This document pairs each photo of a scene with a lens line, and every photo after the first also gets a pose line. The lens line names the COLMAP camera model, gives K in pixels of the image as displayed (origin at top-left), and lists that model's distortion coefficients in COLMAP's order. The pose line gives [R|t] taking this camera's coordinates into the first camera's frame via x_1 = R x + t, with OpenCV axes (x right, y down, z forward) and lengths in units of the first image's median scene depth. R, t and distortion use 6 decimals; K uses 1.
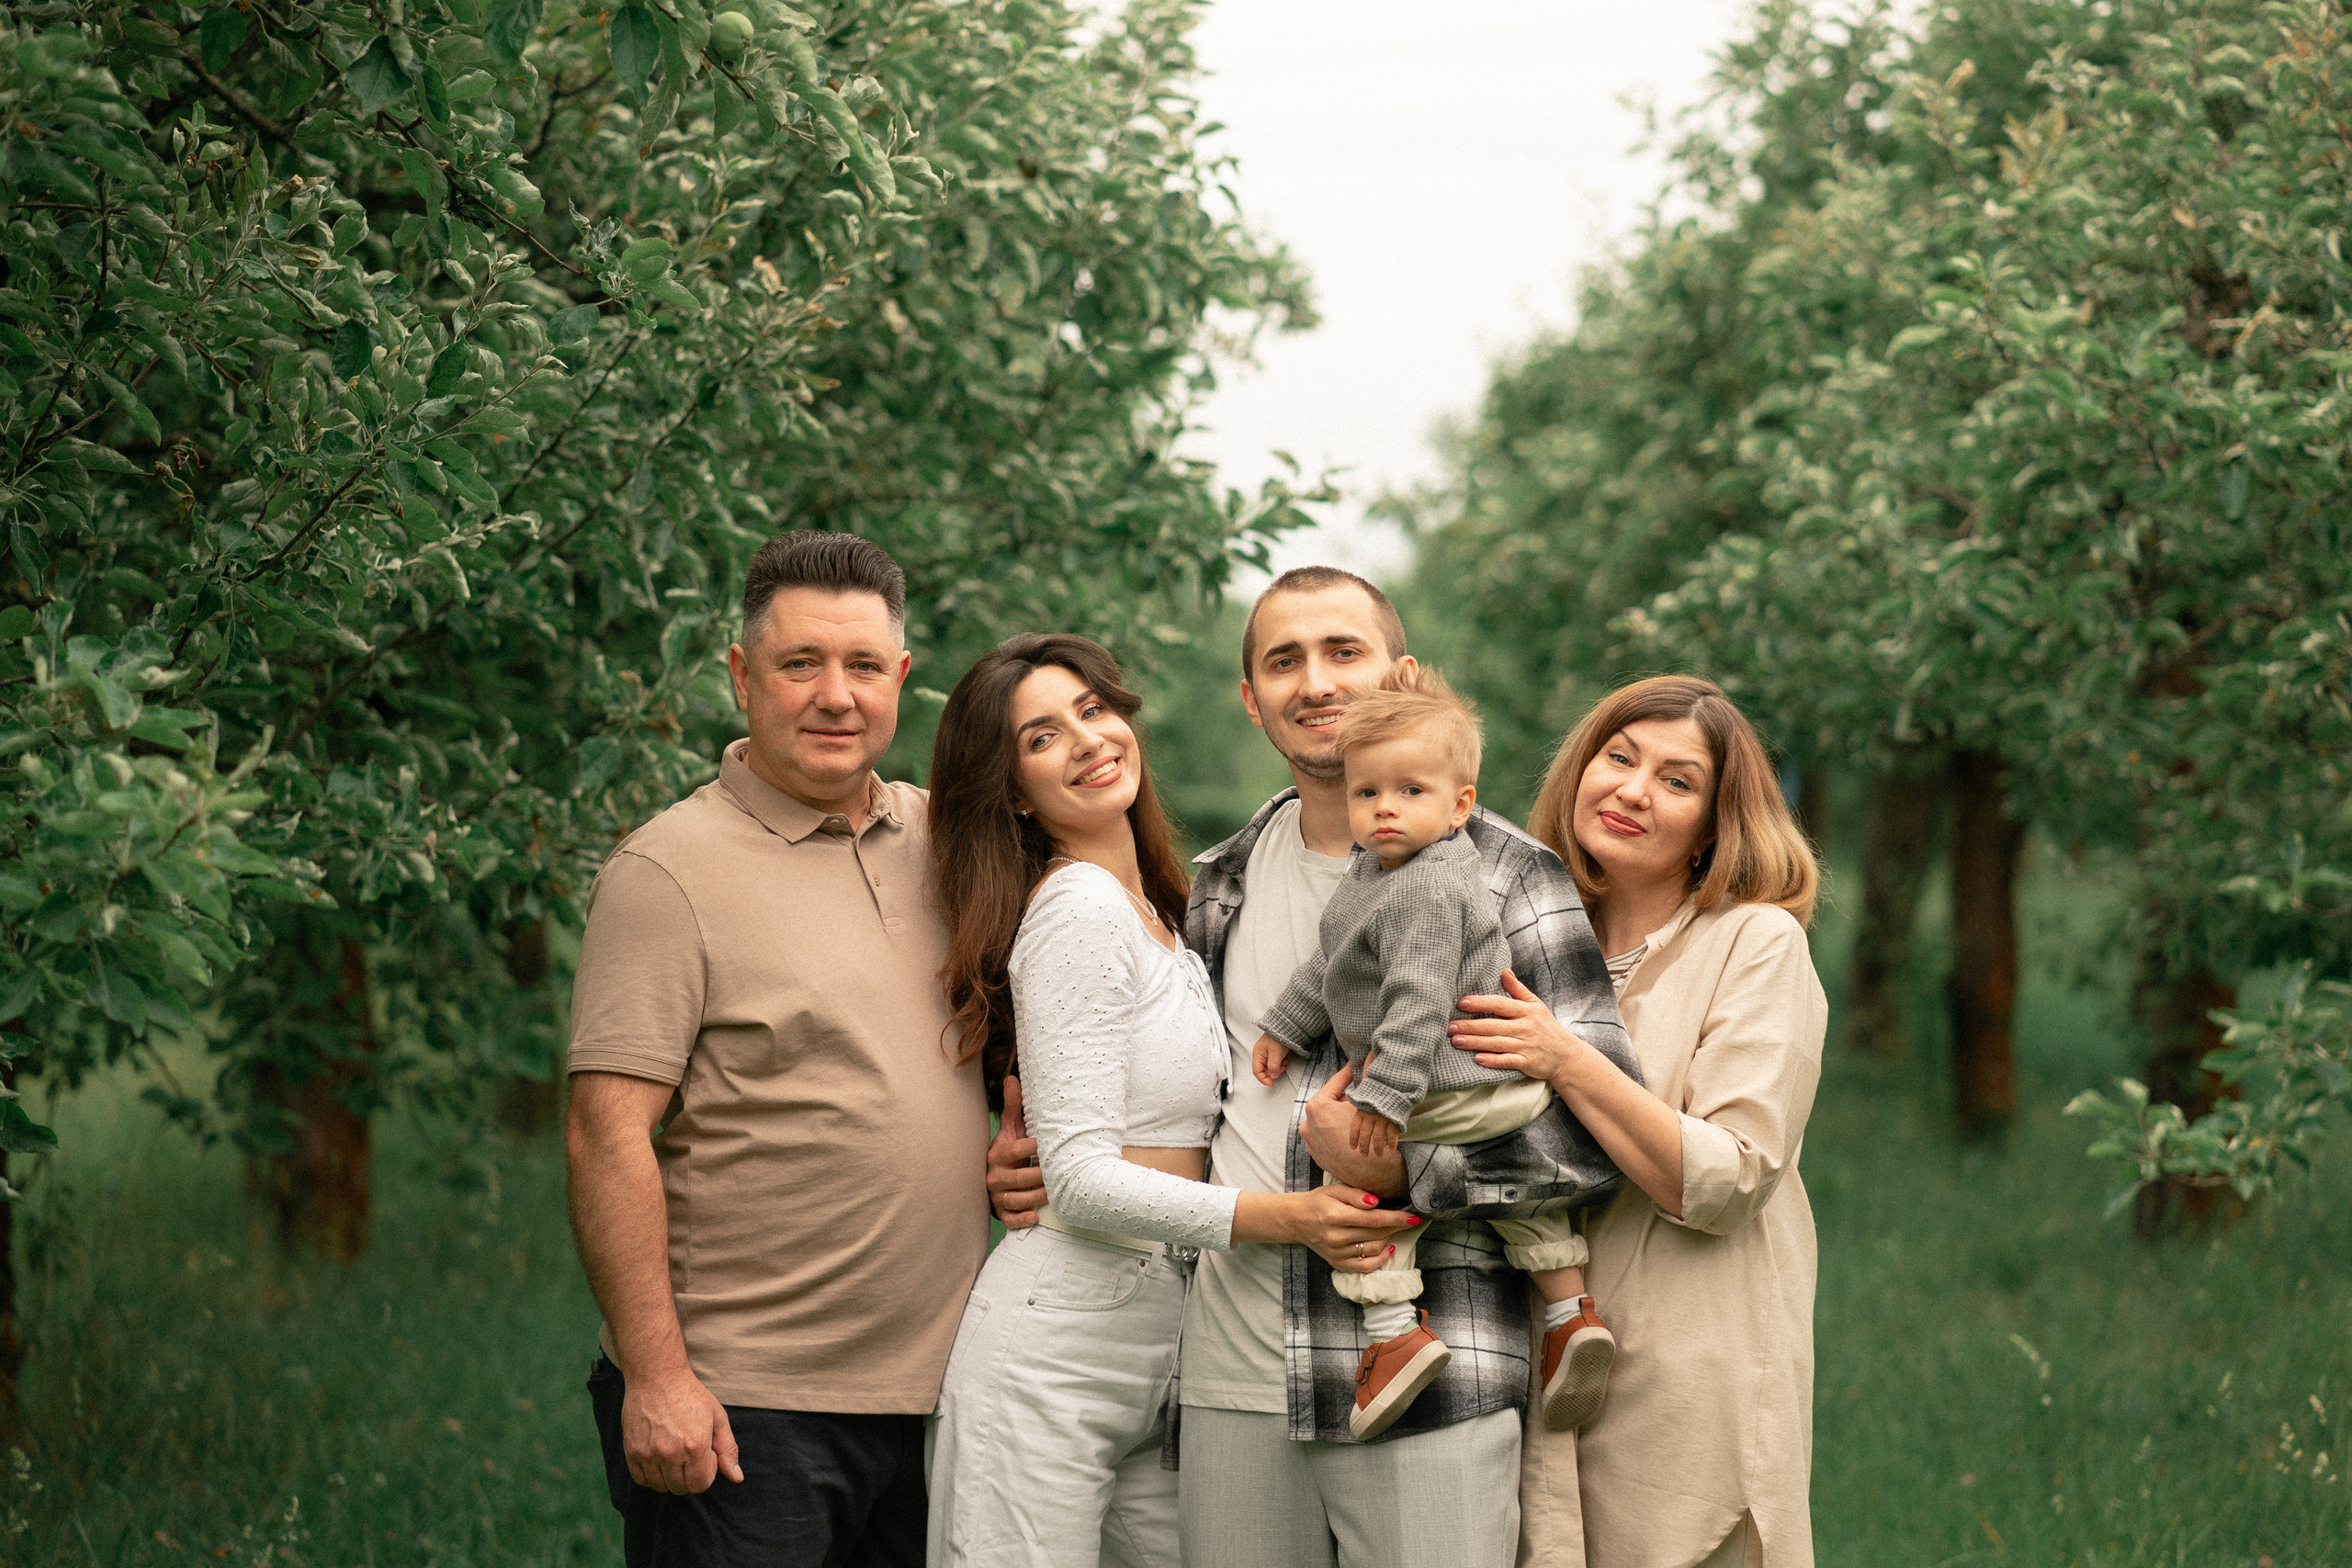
lens RADIAL K [[5554.2, 0, 1176.0], [0, 5554.2, 784.0], [0, 0, 1]] dist [0.919376, -9.105756]
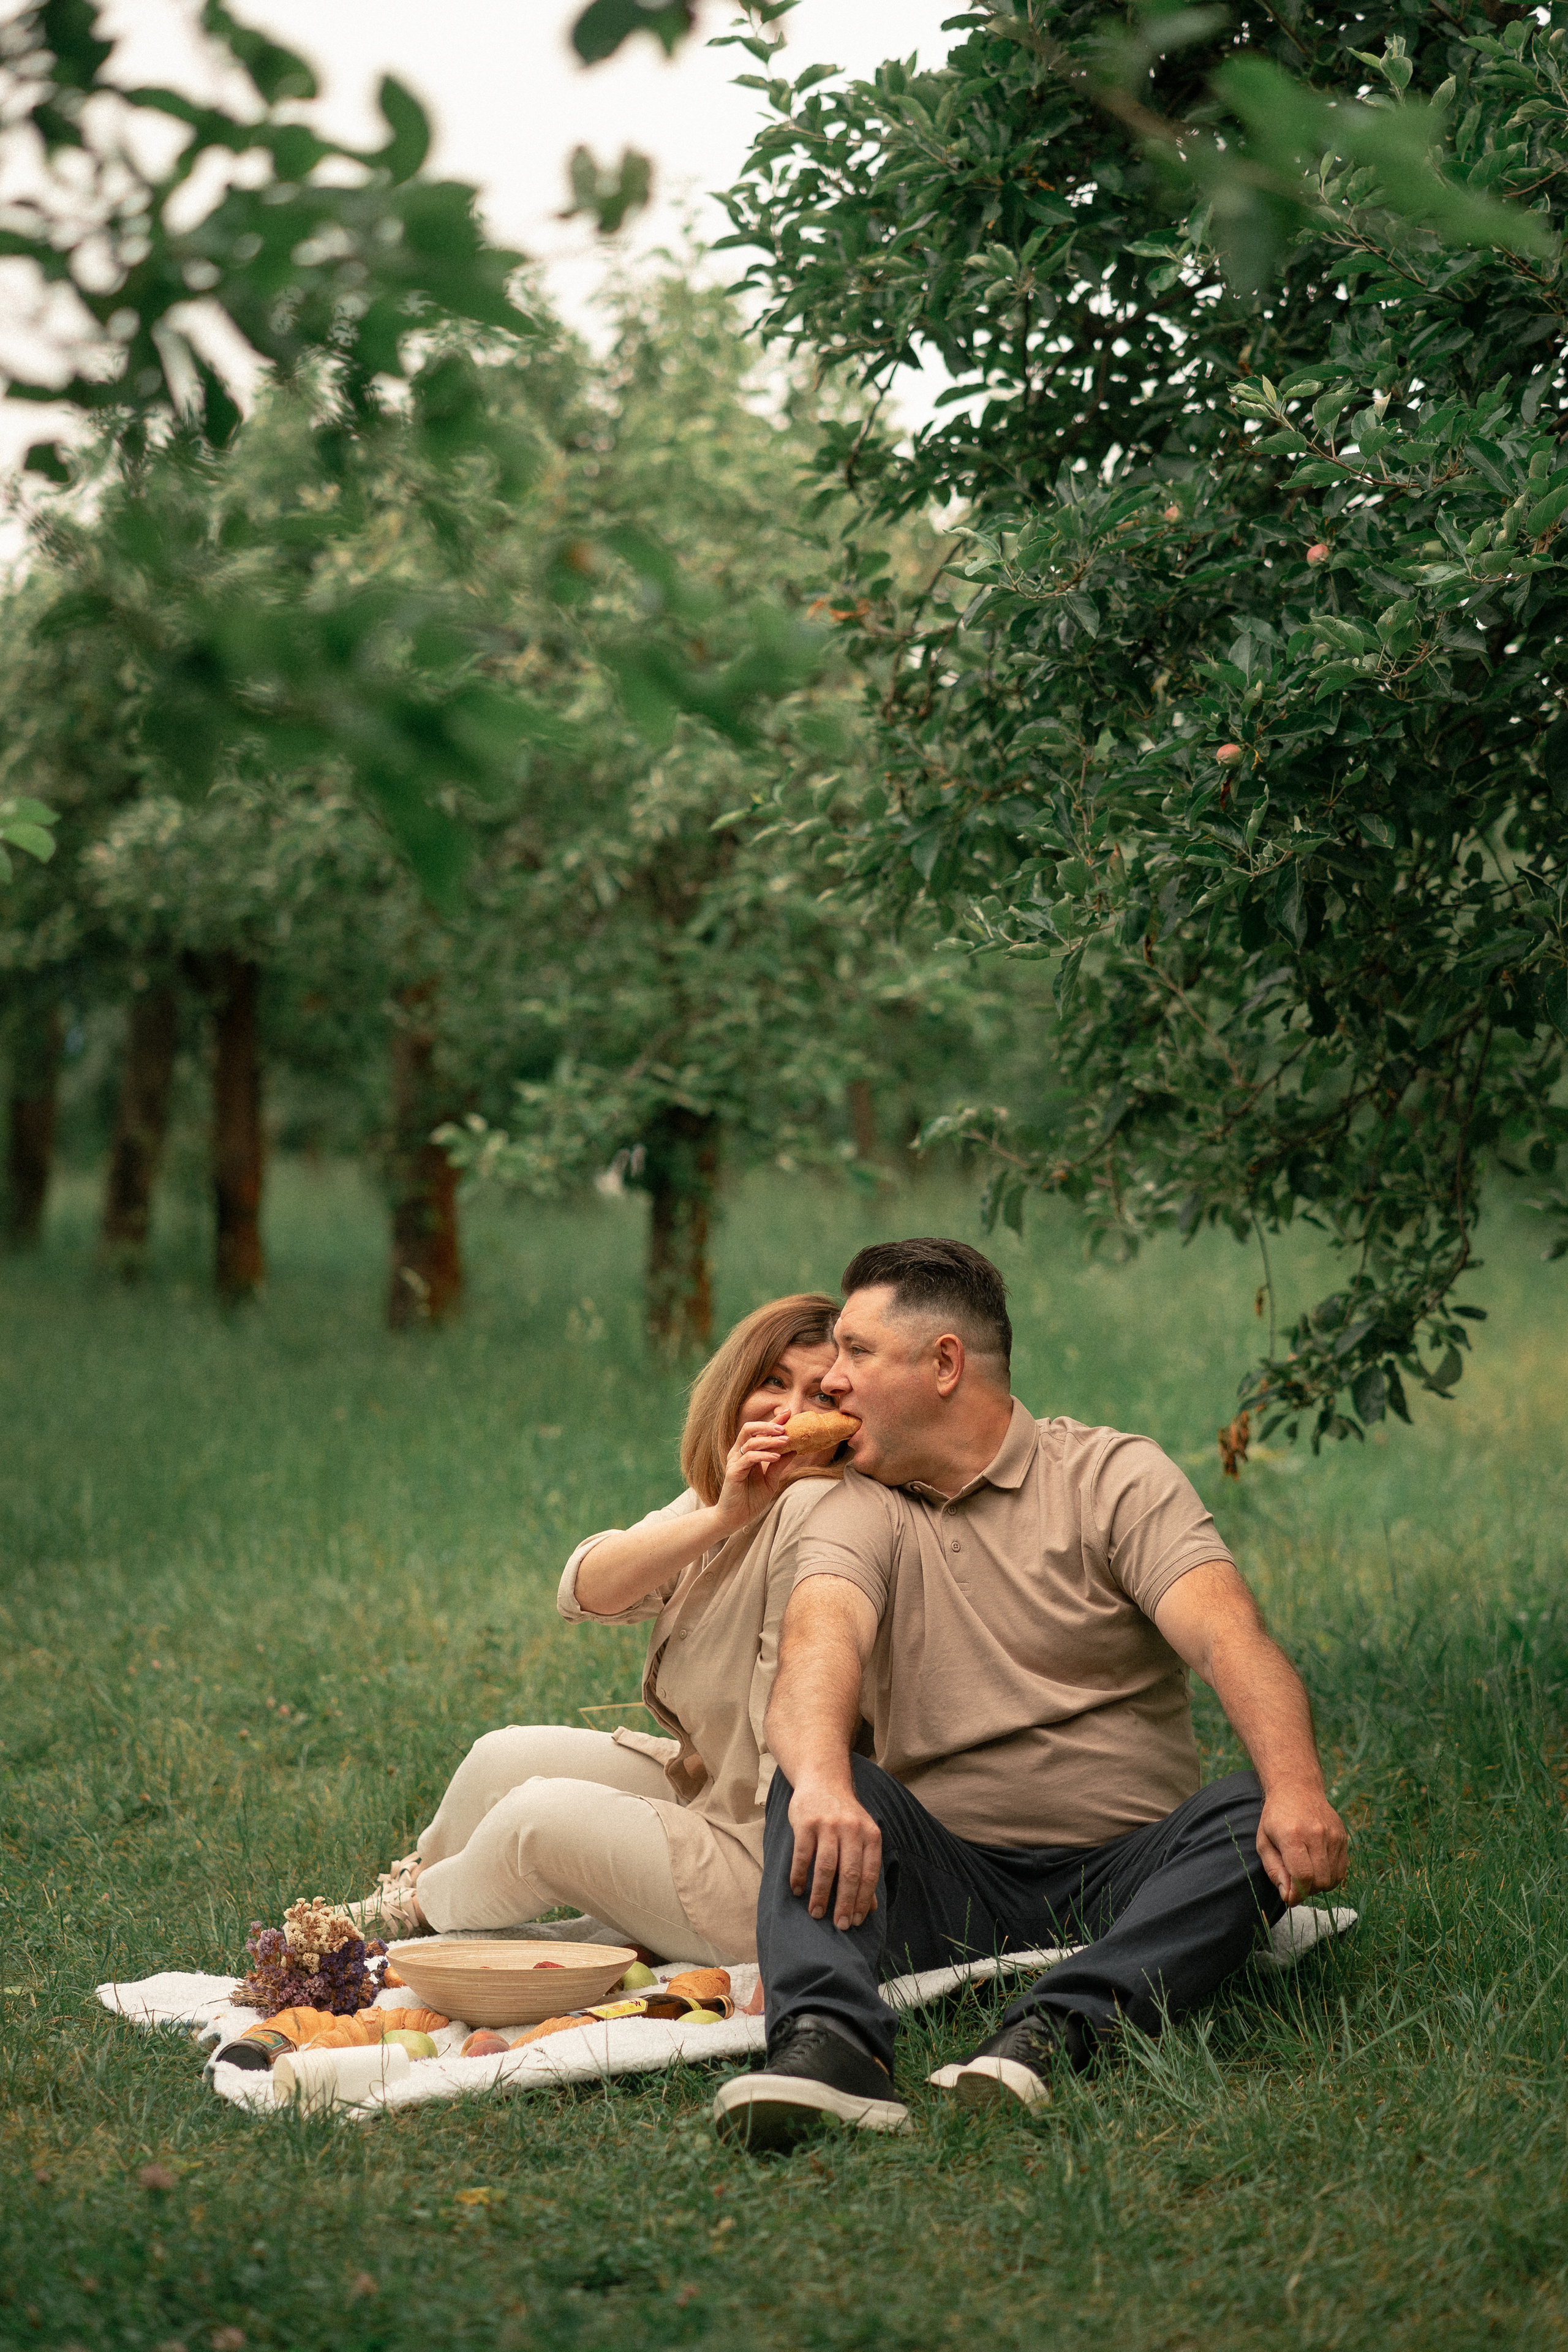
lens RADIAL K [[5708.2, 0, 780.2], [0, 5708.2, 1138.7], [0, 0, 1]] dist [1.008255, -9.869170]
pose [[0.964216, -0.000153, 0.265117, -0.165246], [0.001083, 0.999994, -0.003363, 0.057055], [-0.265115, 0.003530, 0.964210, -0.553830]]
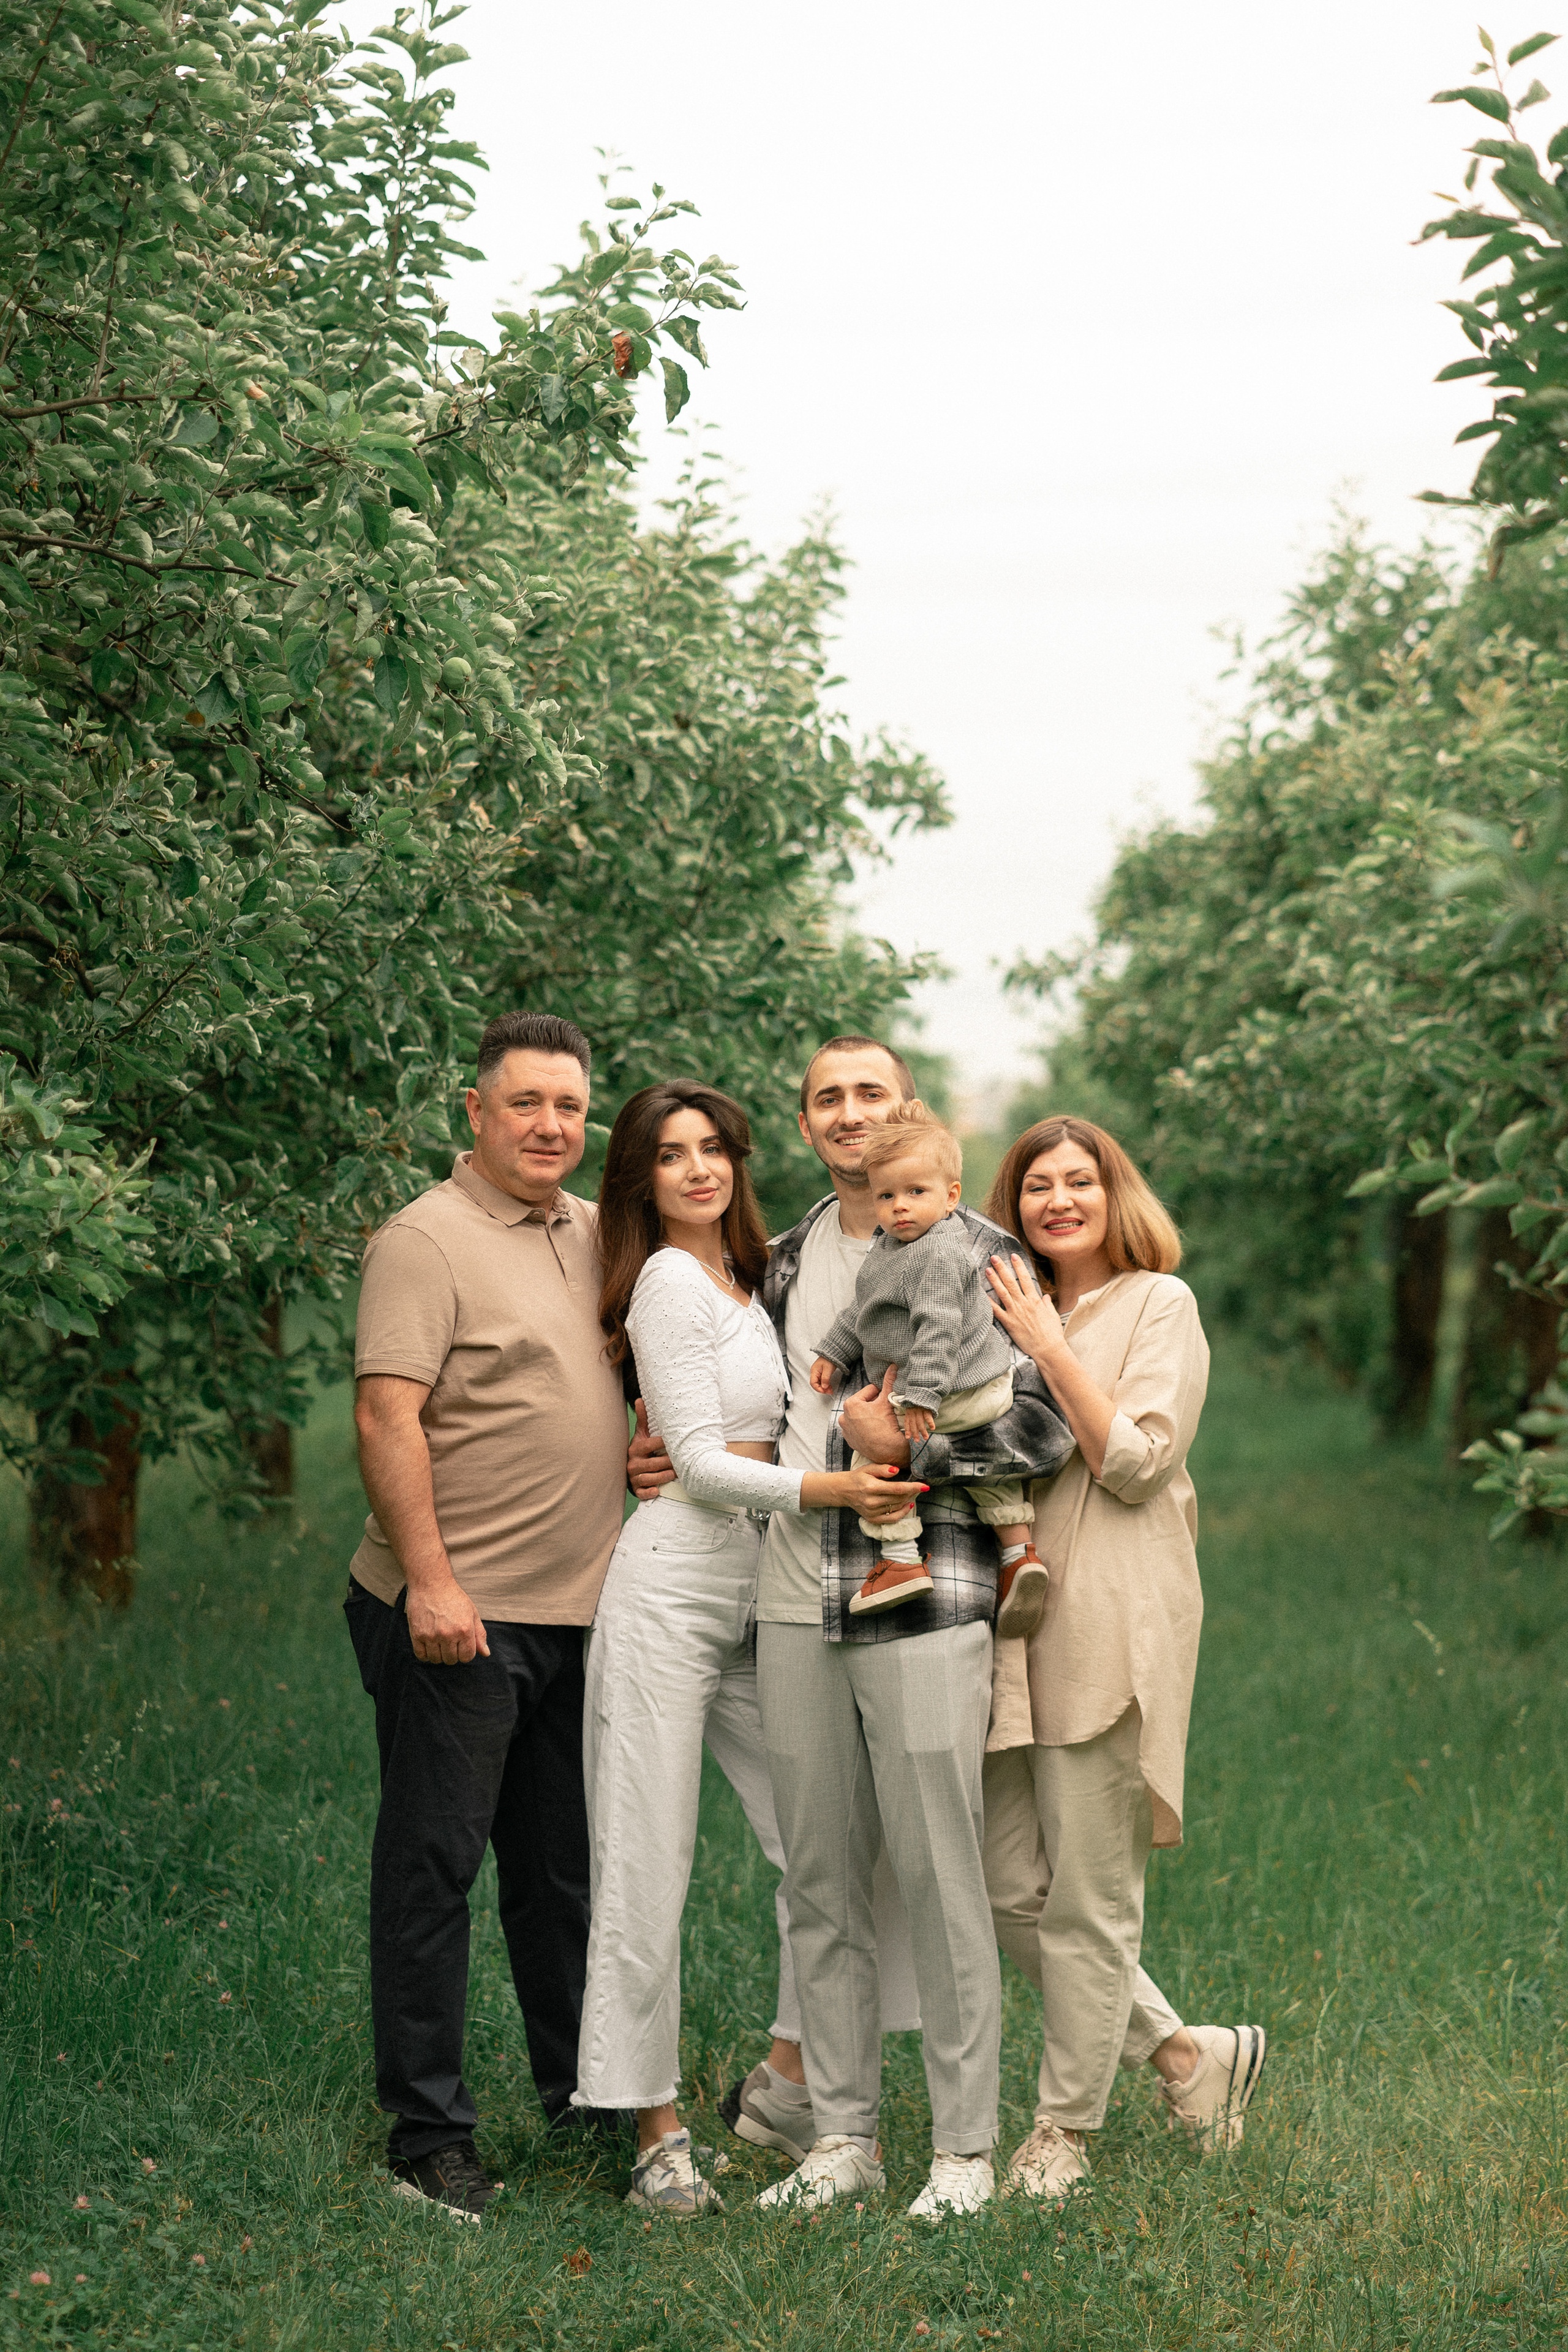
lens RADIAL K [[5715.7, 0, 780.7], [0, 5715.7, 1129.6], [0, 0, 1]] dist [1.042722, -8.889409]
pose [[0.999738, 0.010241, -0.020462, 0.023868], [-0.010629, 0.999764, -0.018941, 0.008476], [0.020263, 0.019154, 0.999611, -0.314619]]
